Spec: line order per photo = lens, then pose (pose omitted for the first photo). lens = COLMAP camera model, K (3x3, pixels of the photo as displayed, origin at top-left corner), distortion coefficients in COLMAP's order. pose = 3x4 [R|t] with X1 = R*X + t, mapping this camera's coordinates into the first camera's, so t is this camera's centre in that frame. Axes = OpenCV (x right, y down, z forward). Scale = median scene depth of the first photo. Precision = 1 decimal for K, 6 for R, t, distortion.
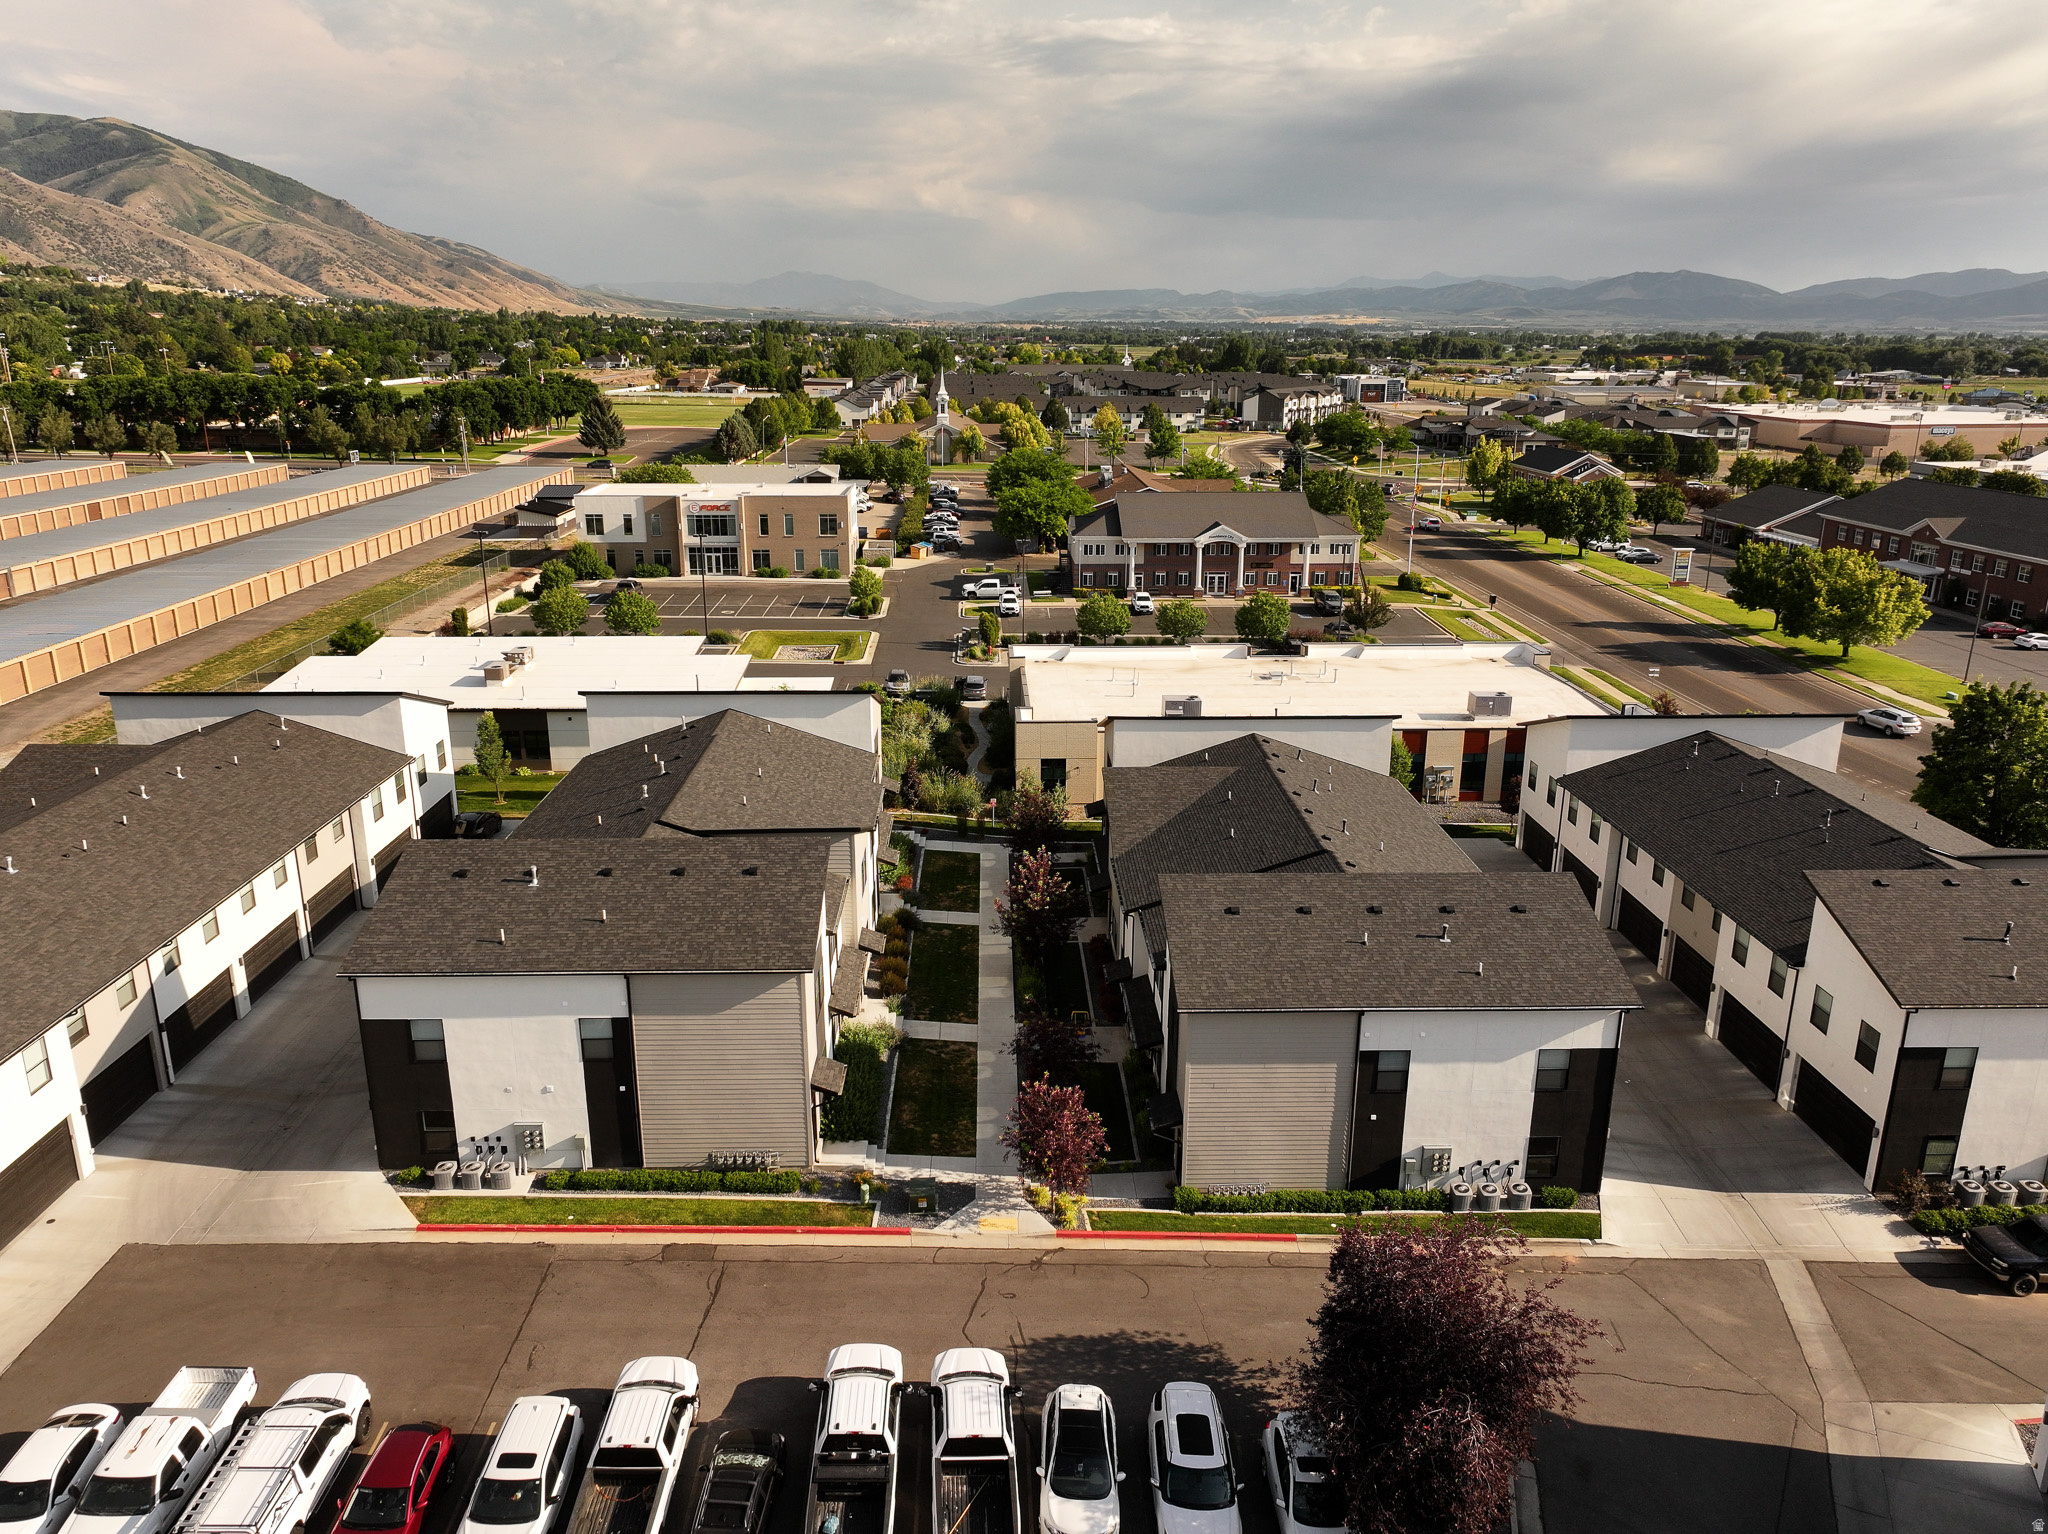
lens RADIAL K [[1438.7, 0, 1025.5], [0, 1438.7, 758.2], [0, 0, 1]] dist [-0.006139, 0.025044]
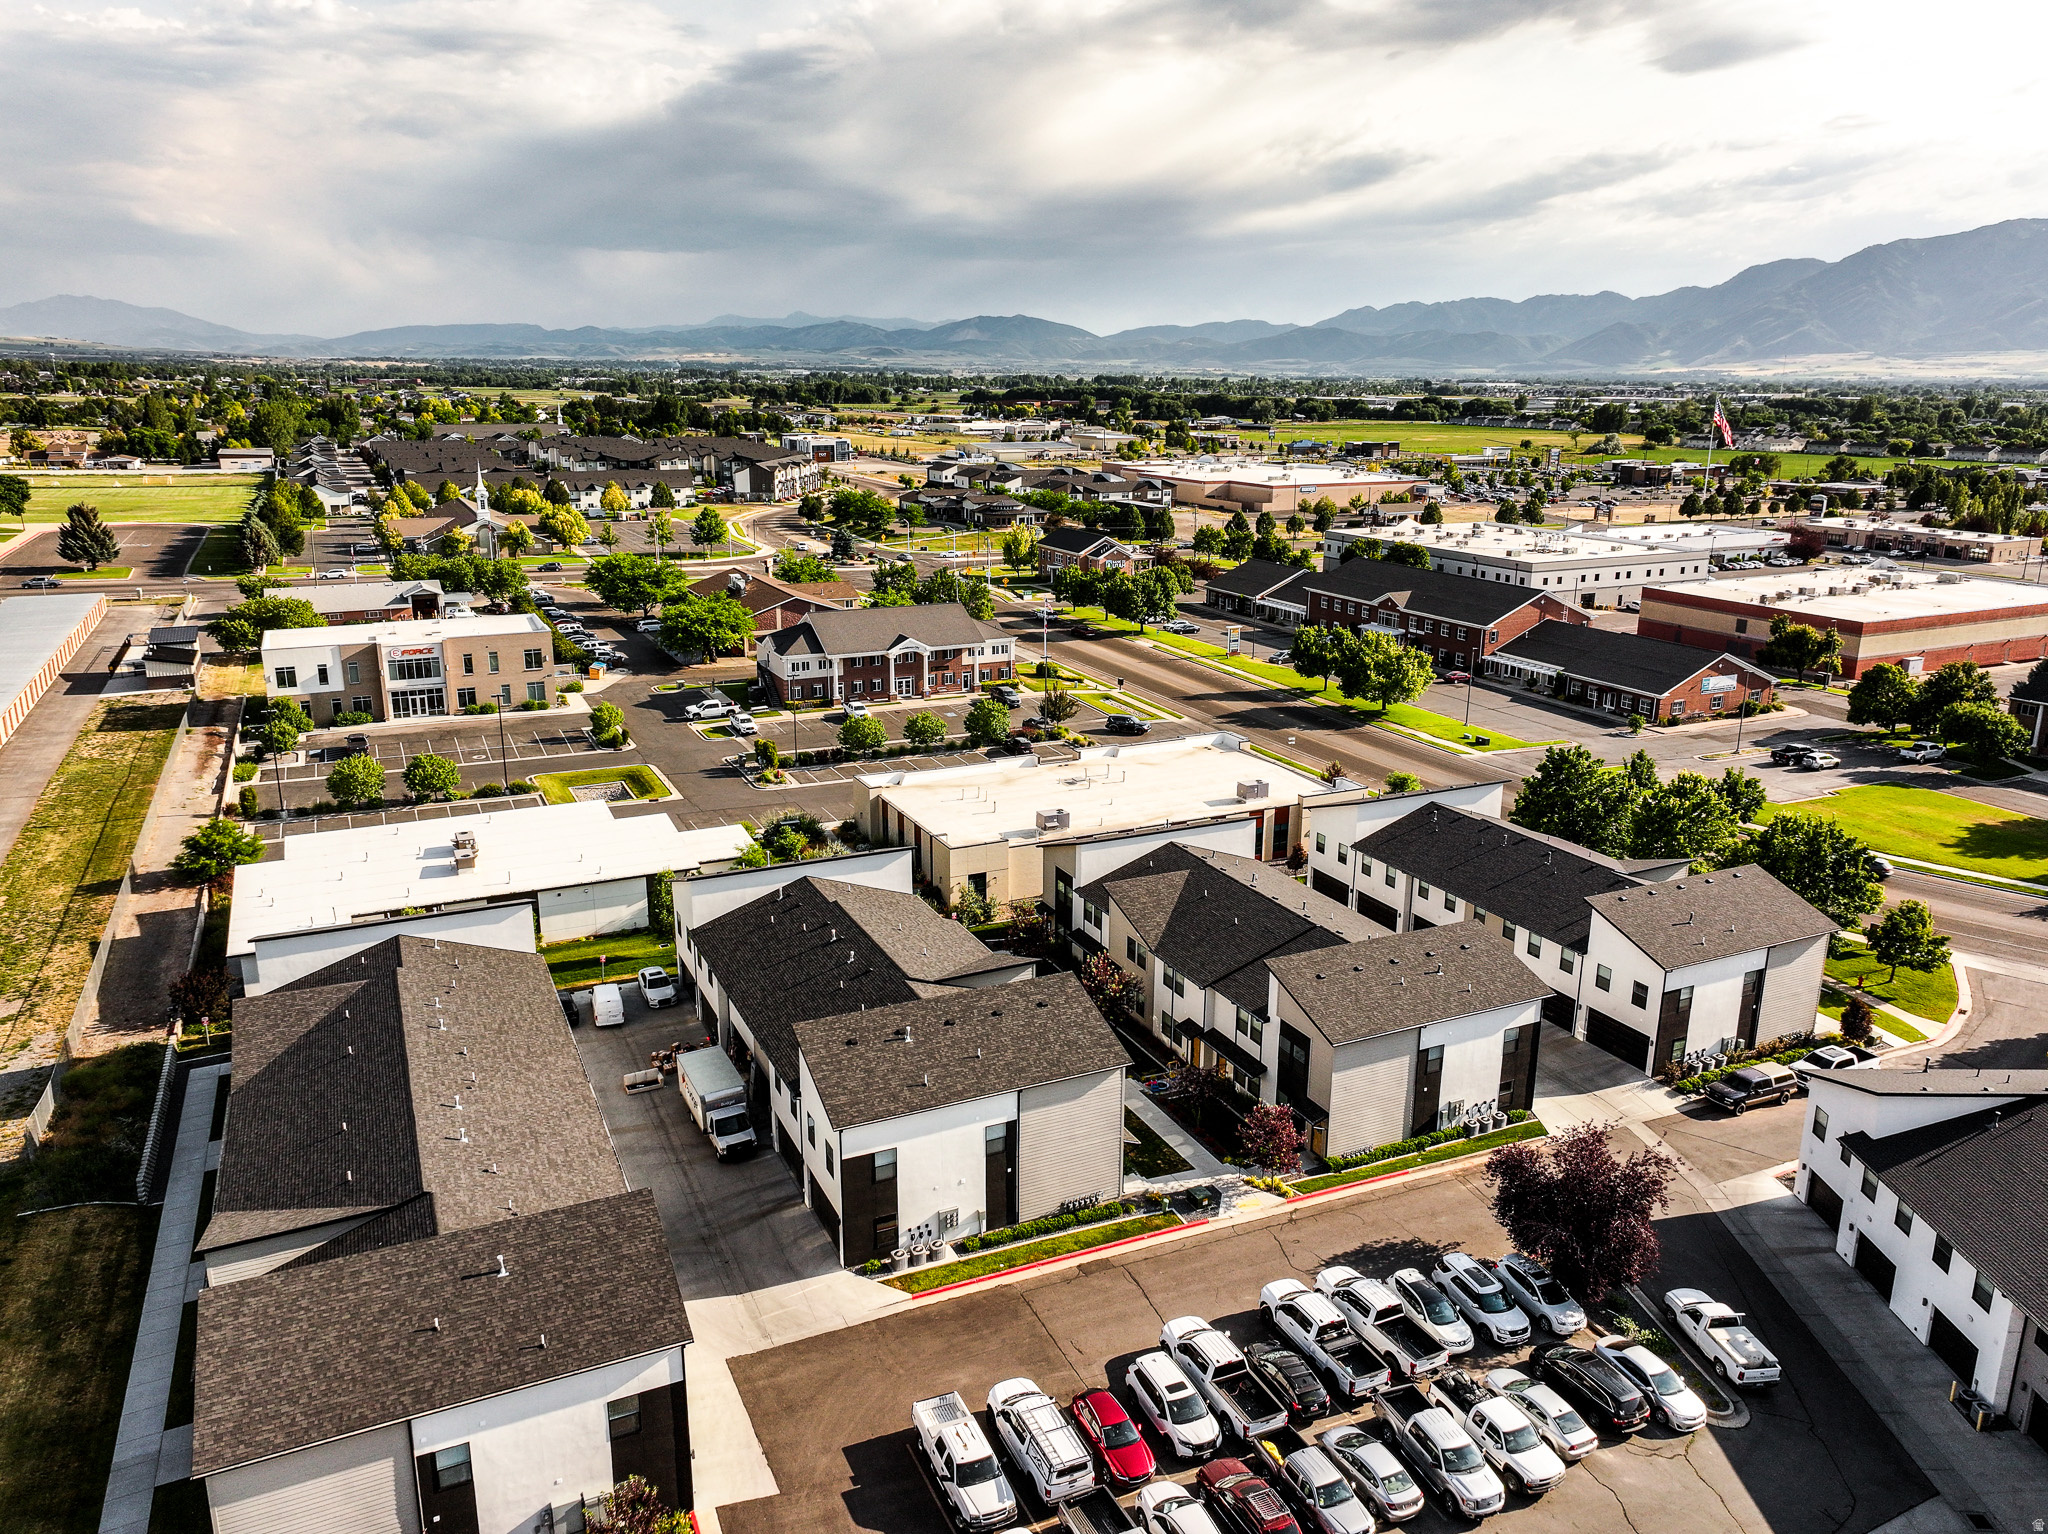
lens RADIAL K [[1438.7, 0, 1031.9], [0, 1438.7, 738.1], [0, 0, 1]] dist [-0.006139, 0.025044]
pose [[0.913978, -0.097344, 0.393915, -0.284572], [0.111763, 0.993640, -0.013770, -0.063906], [-0.390069, 0.056611, 0.919044, -0.127471]]
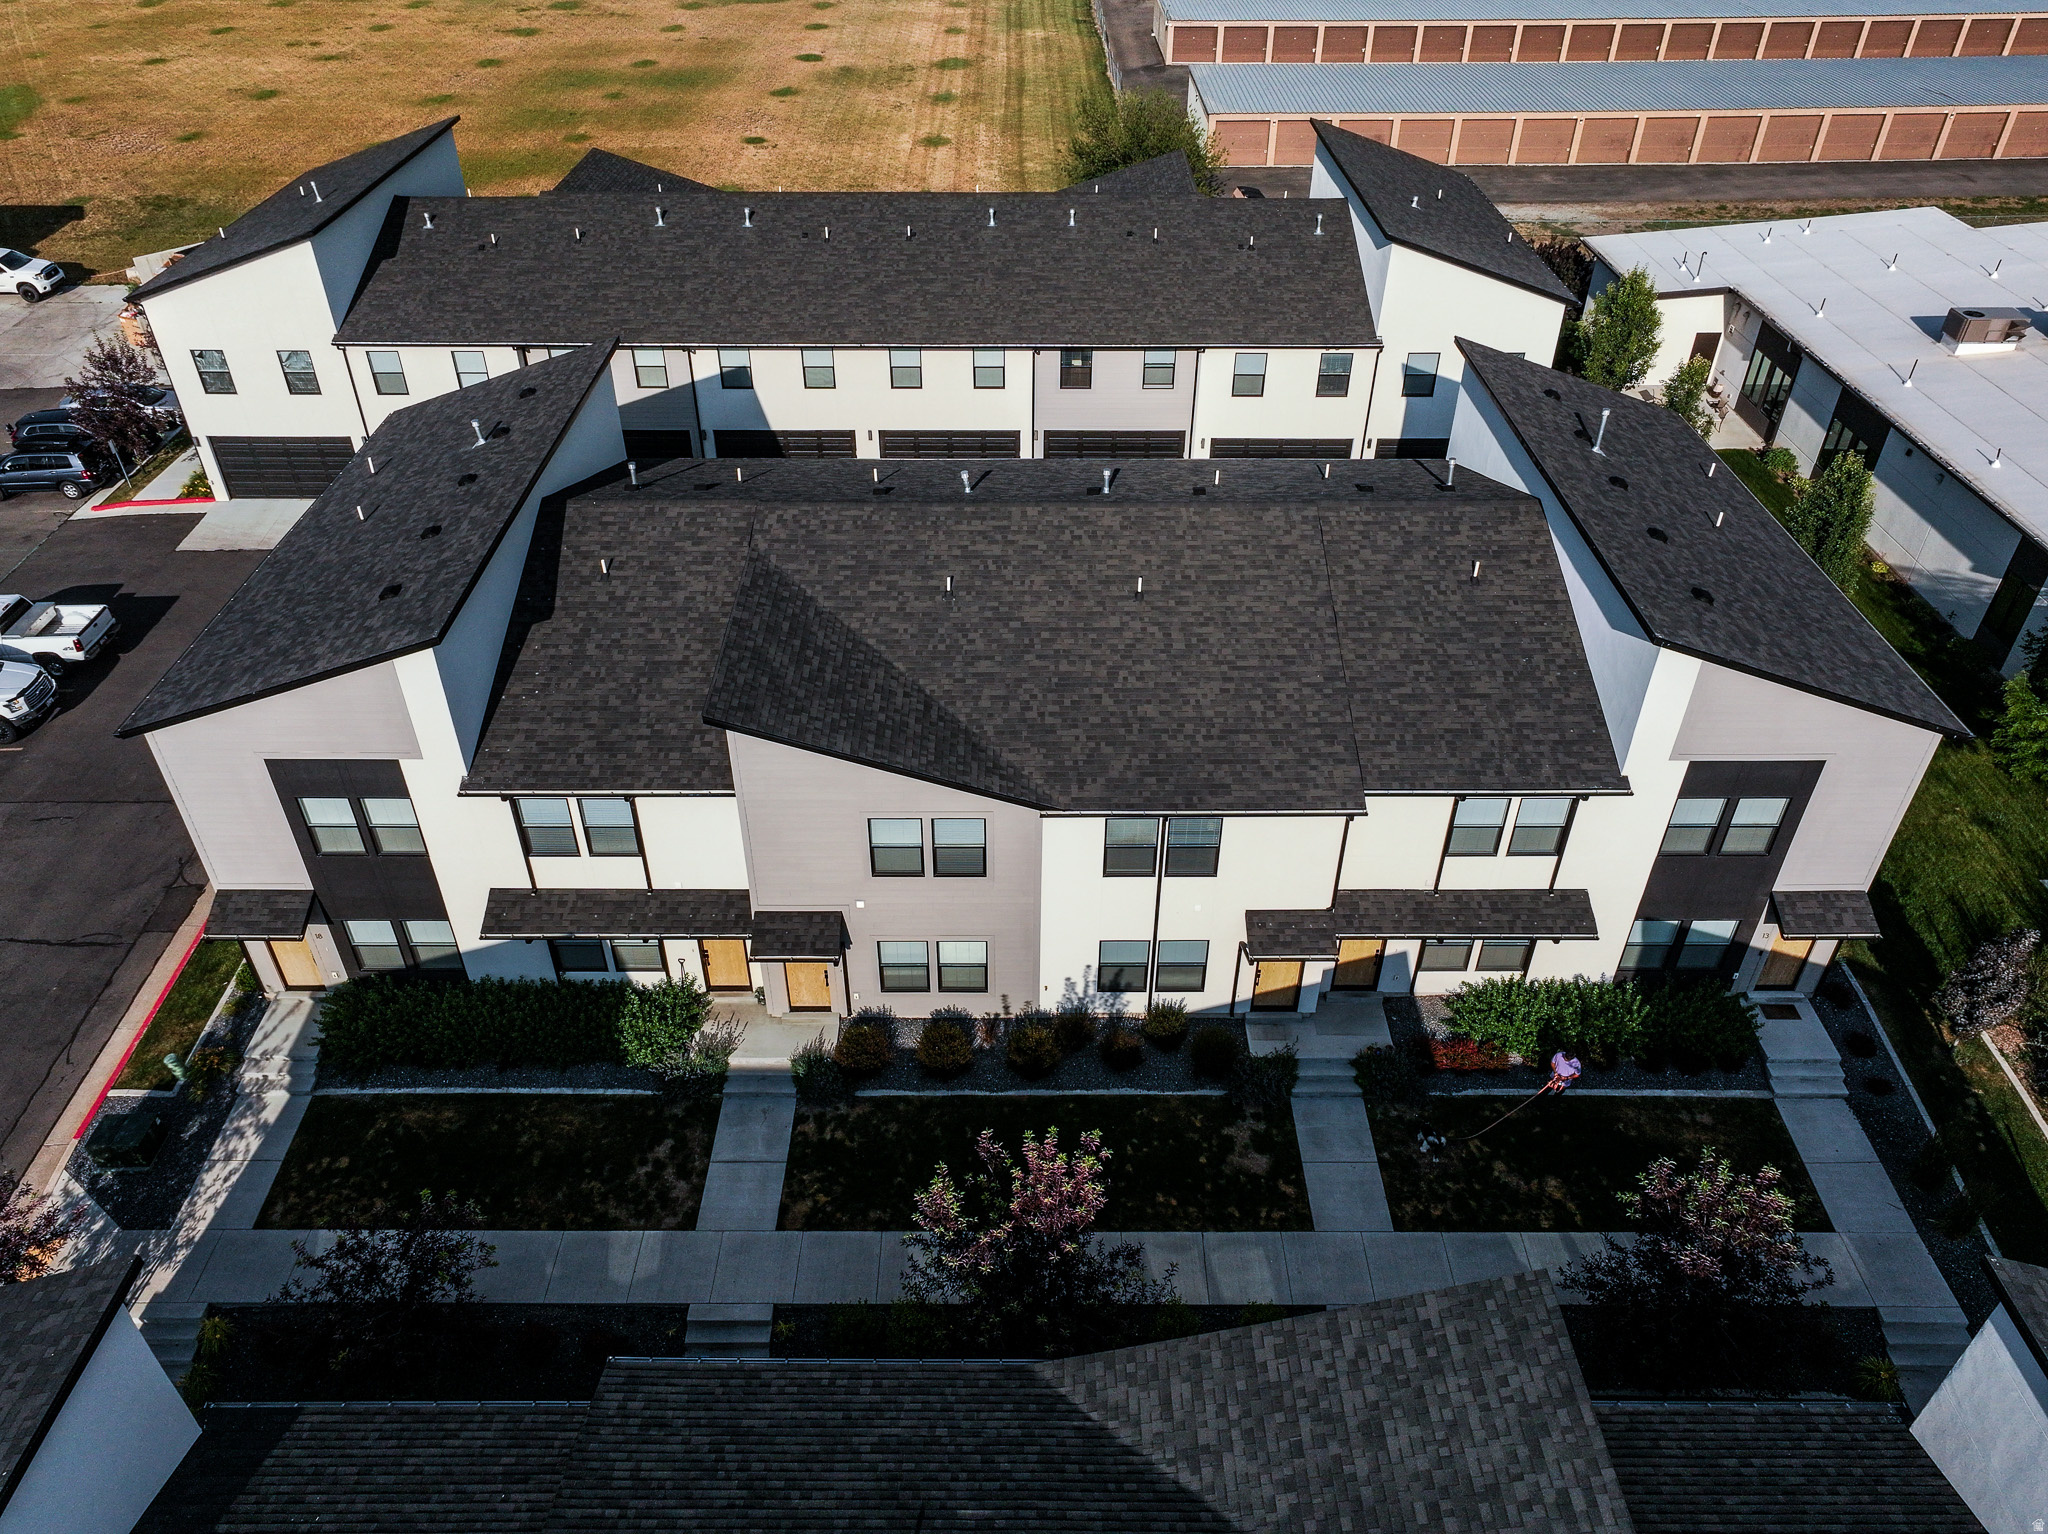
lens RADIAL K [[1438.7, 0, 1019.6], [0, 1438.7, 762.0], [0, 0, 1]] dist [-0.006139, 0.025044]
pose [[-0.026400, 0.598431, -0.800739, 0.115031], [-0.282829, 0.763818, 0.580163, -0.104225], [0.958807, 0.241788, 0.149089, 0.449377]]
